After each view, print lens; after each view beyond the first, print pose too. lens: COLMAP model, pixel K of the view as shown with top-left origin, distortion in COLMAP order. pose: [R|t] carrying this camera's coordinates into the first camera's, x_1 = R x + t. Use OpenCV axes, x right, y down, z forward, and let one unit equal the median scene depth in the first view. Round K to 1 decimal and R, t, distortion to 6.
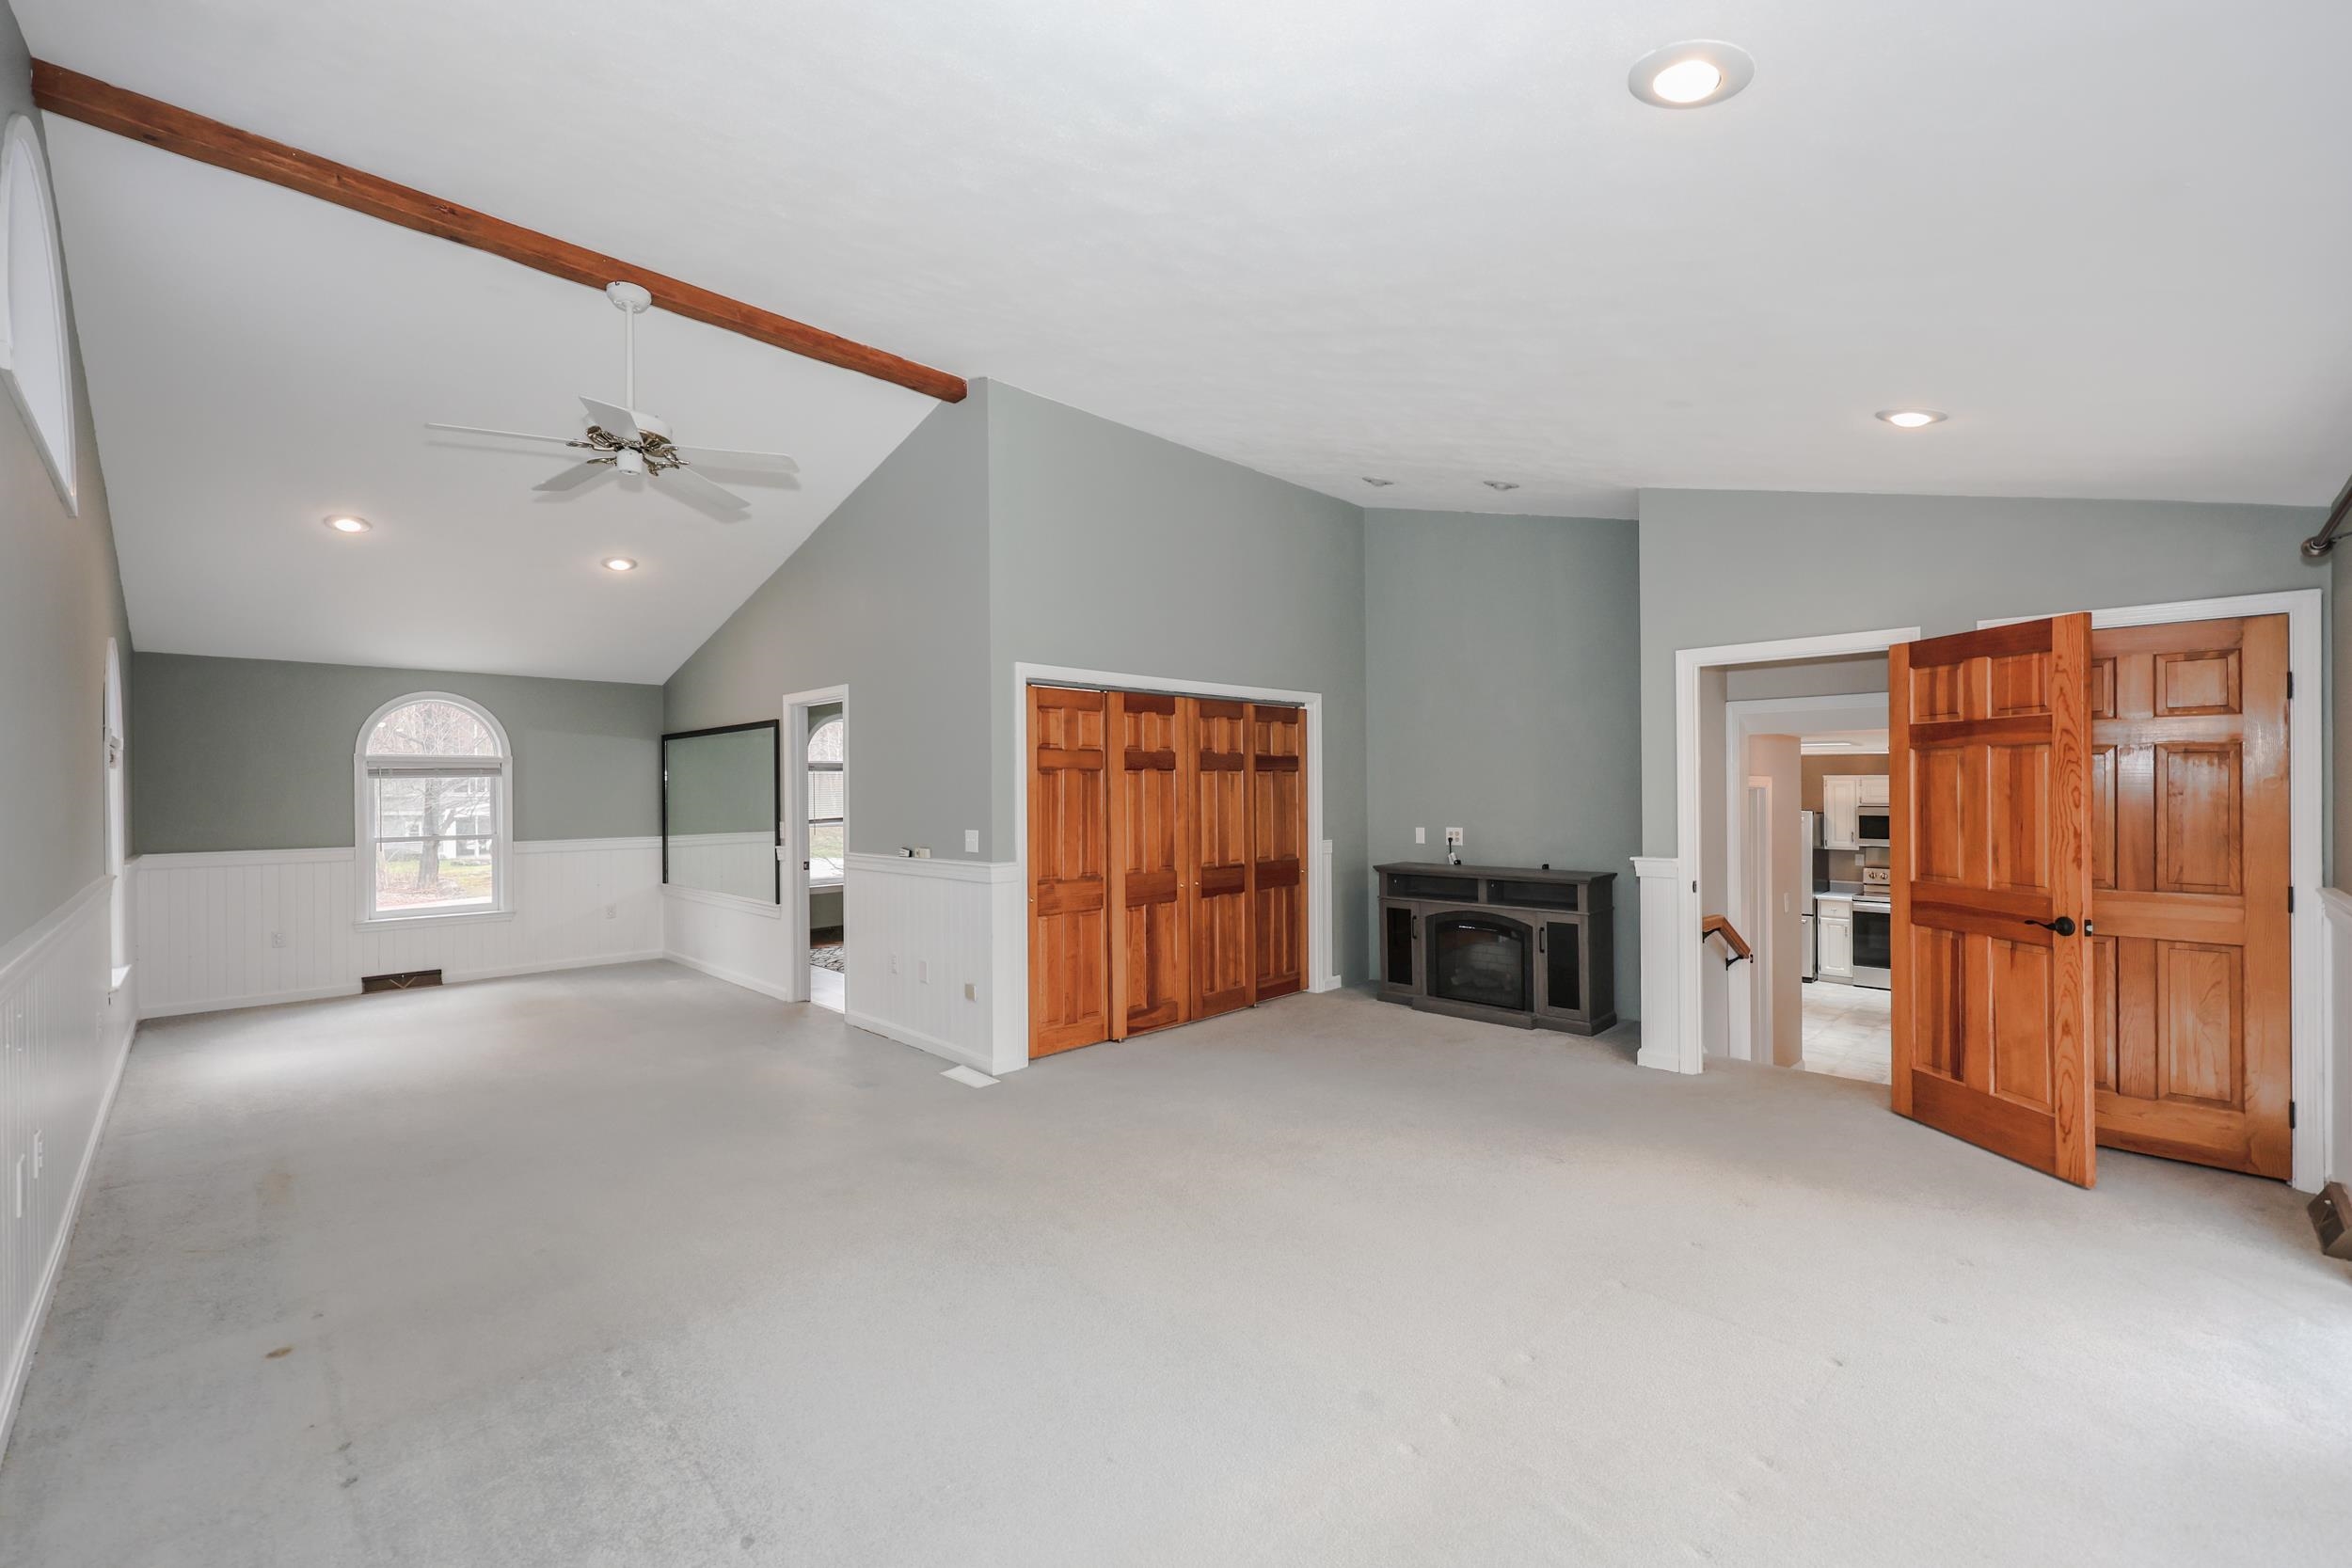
lens RADIAL K [[973.7, 0, 1170.3], [0, 973.7, 789.6], [0, 0, 1]] dist [0.006002, 0.000000]
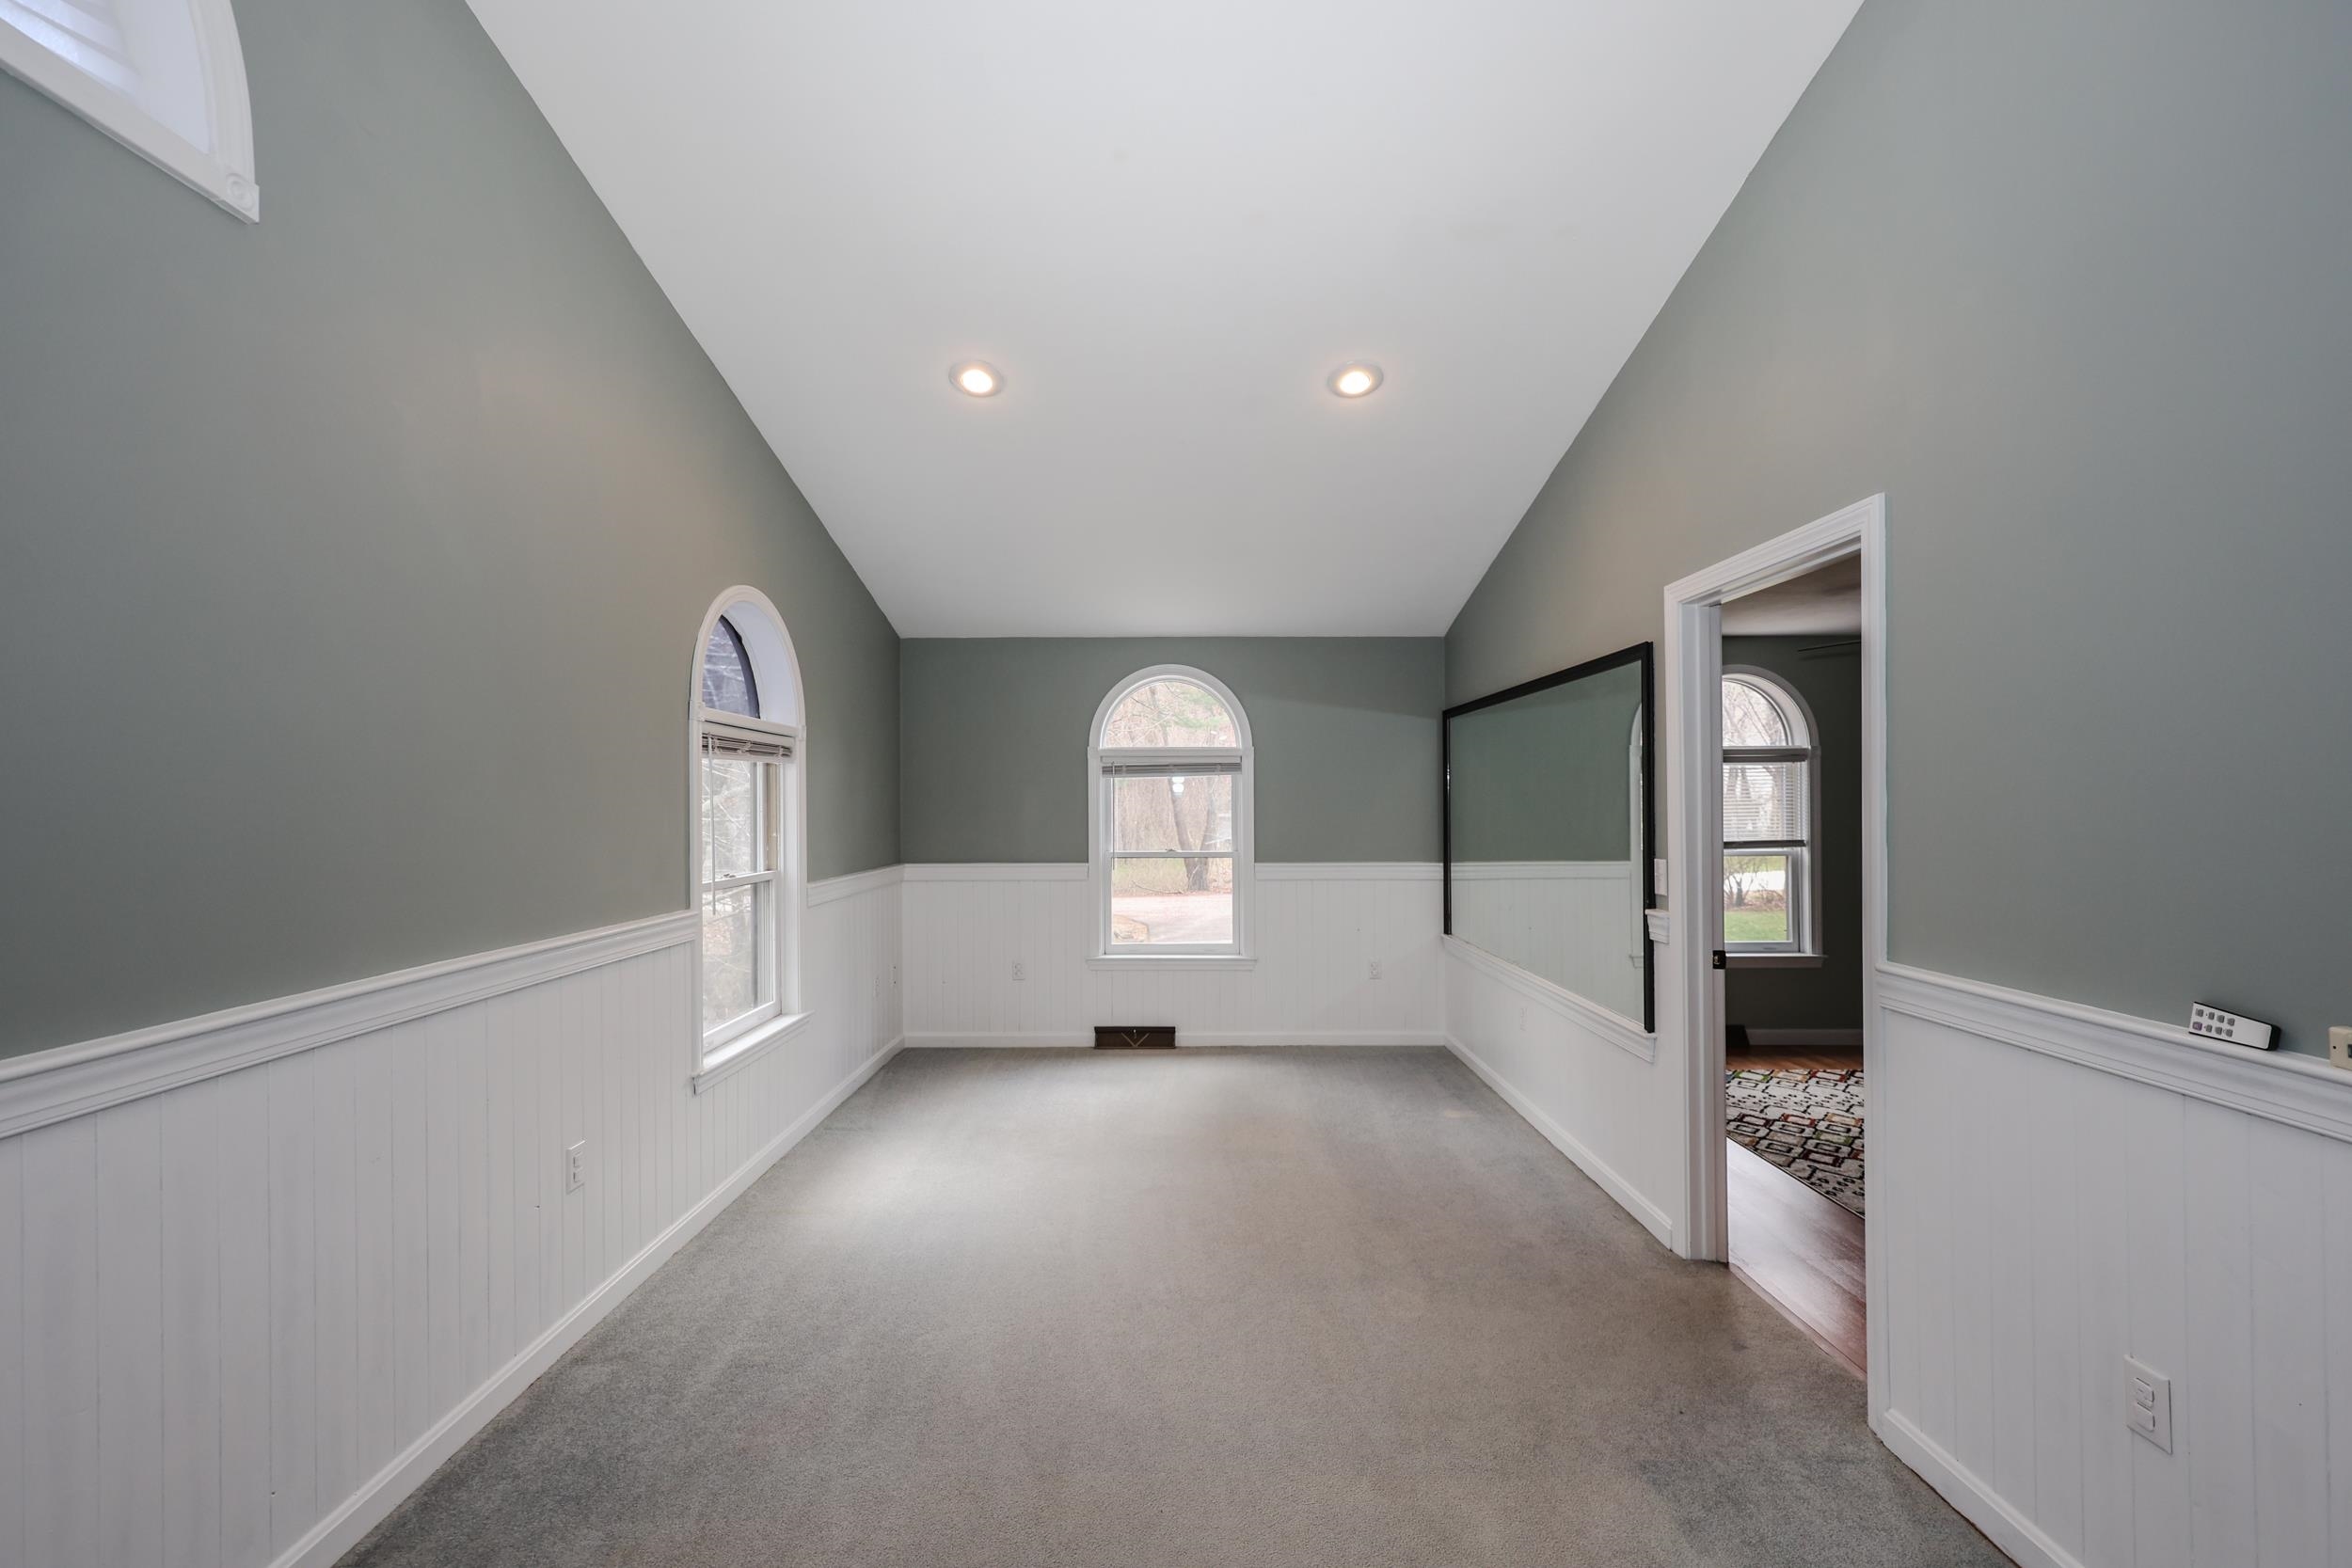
lens RADIAL K [[973.7, 0, 1170.3], [0, 973.7, 789.6], [0, 0, 1]] dist [0.006002, 0.000000]
pose [[0.713225, -0.002875, -0.700929, -0.218075], [-0.003021, 0.999970, -0.007176, 0.003679], [0.700928, 0.007236, 0.713195, 0.458690]]
